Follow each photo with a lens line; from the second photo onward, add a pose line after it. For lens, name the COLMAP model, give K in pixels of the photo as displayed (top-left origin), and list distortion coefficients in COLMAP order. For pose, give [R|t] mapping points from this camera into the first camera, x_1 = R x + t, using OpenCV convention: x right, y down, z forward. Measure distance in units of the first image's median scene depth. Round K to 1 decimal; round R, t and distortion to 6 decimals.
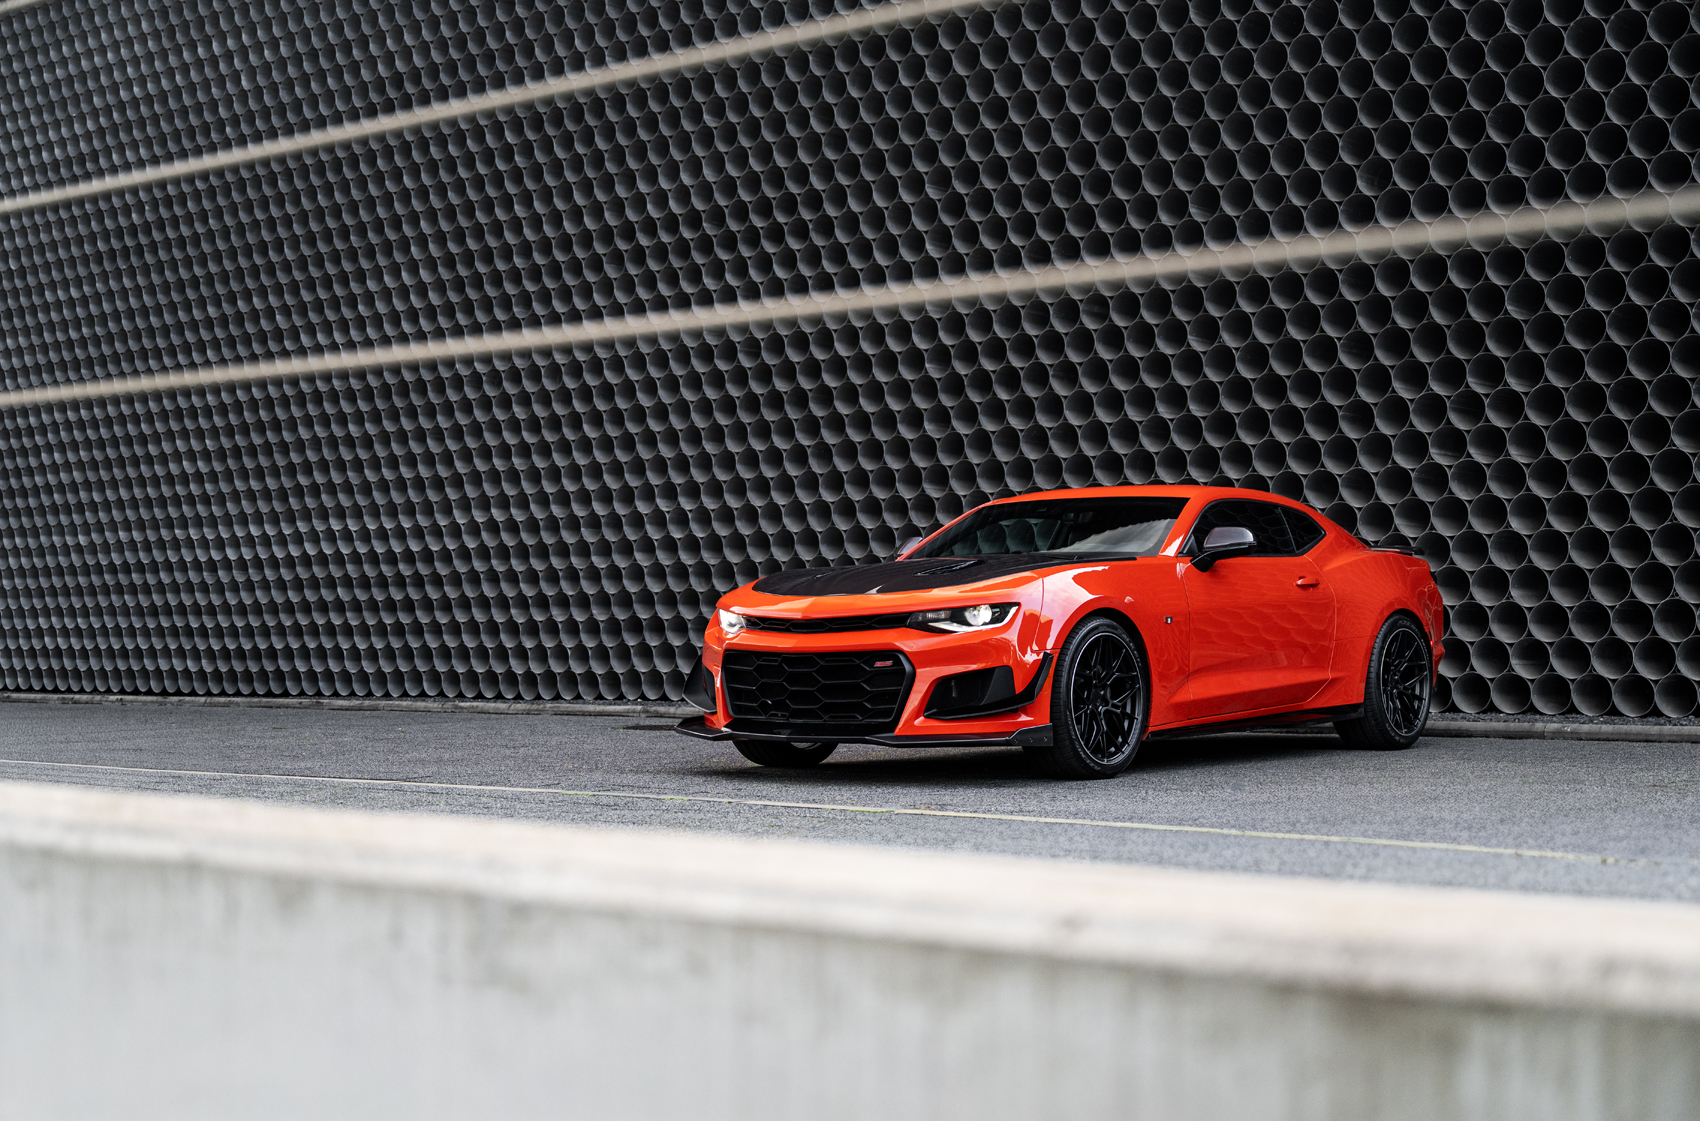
lens RADIAL K [[2234.0, 0, 877.1], [0, 2234.0, 577.1], [0, 0, 1]] dist [0.011828, -0.011075]
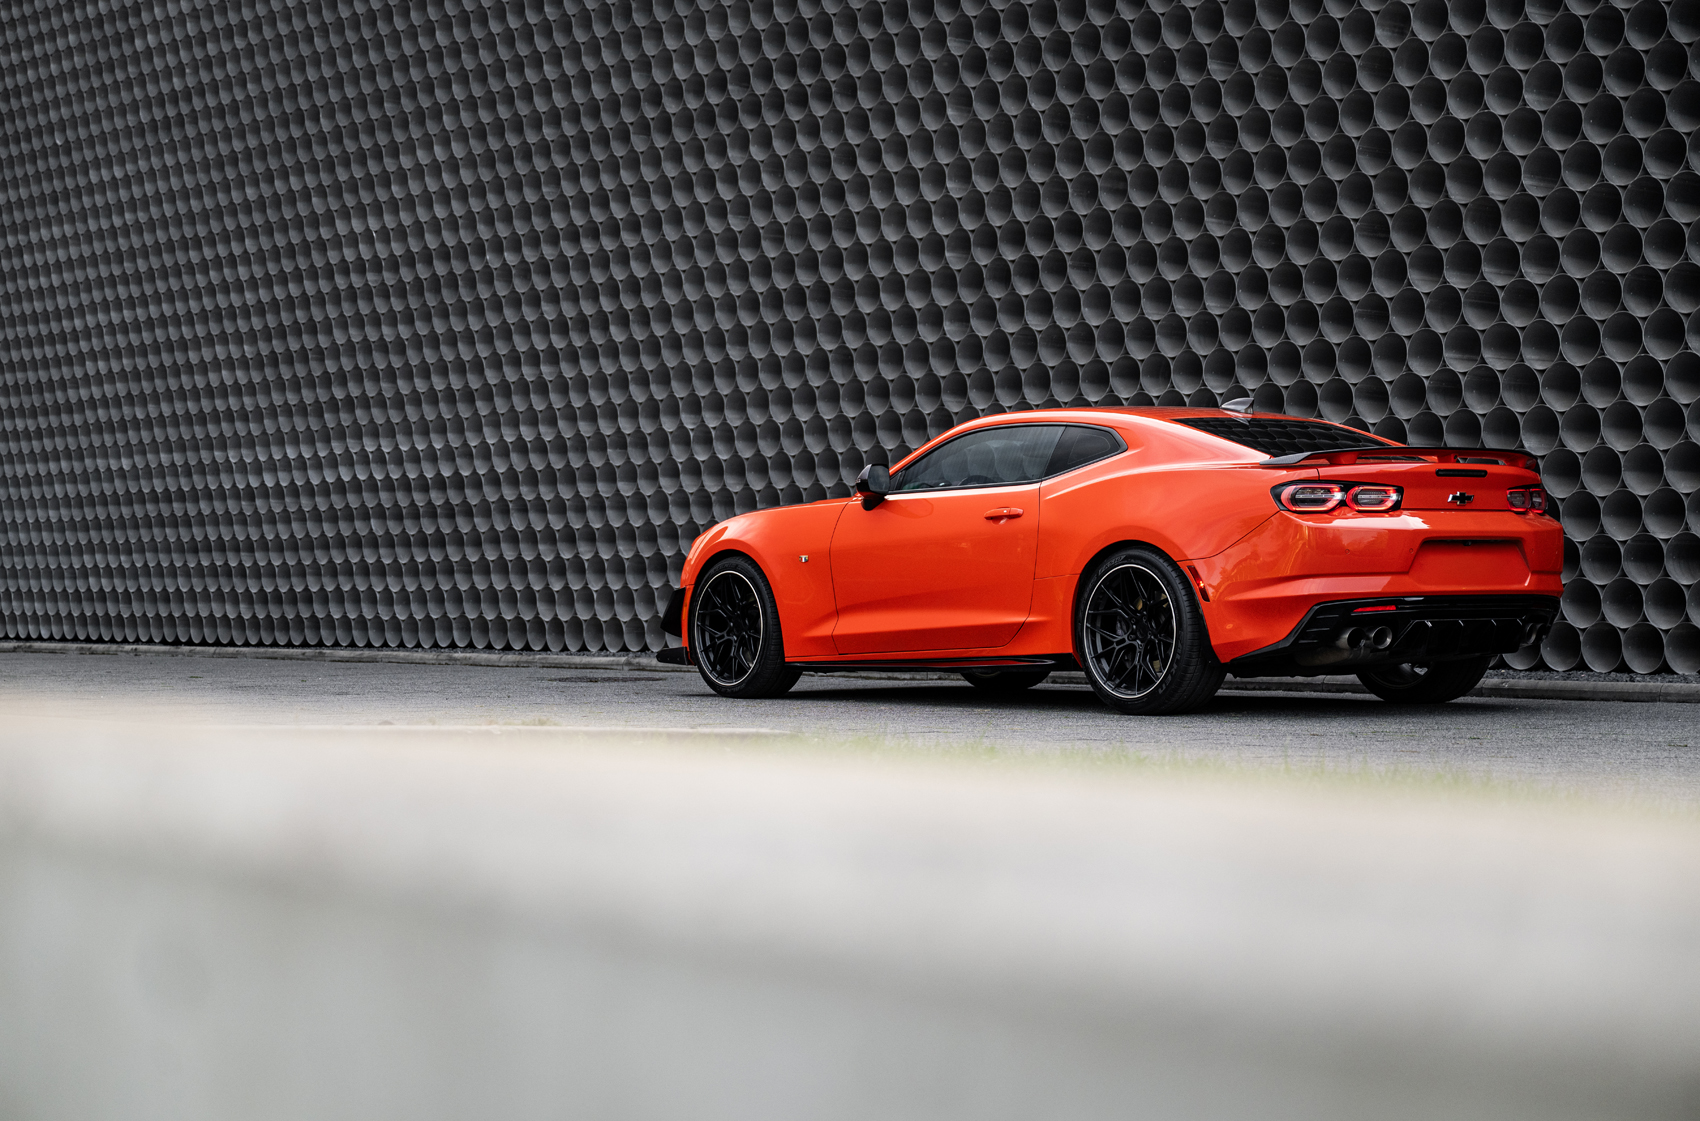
lens RADIAL K [[3151.1, 0, 857.2], [0, 3151.1, 563.8], [0, 0, 1]] dist [0.009523, -0.030912]
pose [[0.978992, -0.000352, -0.203898, 0.208751], [0.004773, 0.999764, 0.021193, -0.003305], [0.203843, -0.021721, 0.978763, -0.151798]]
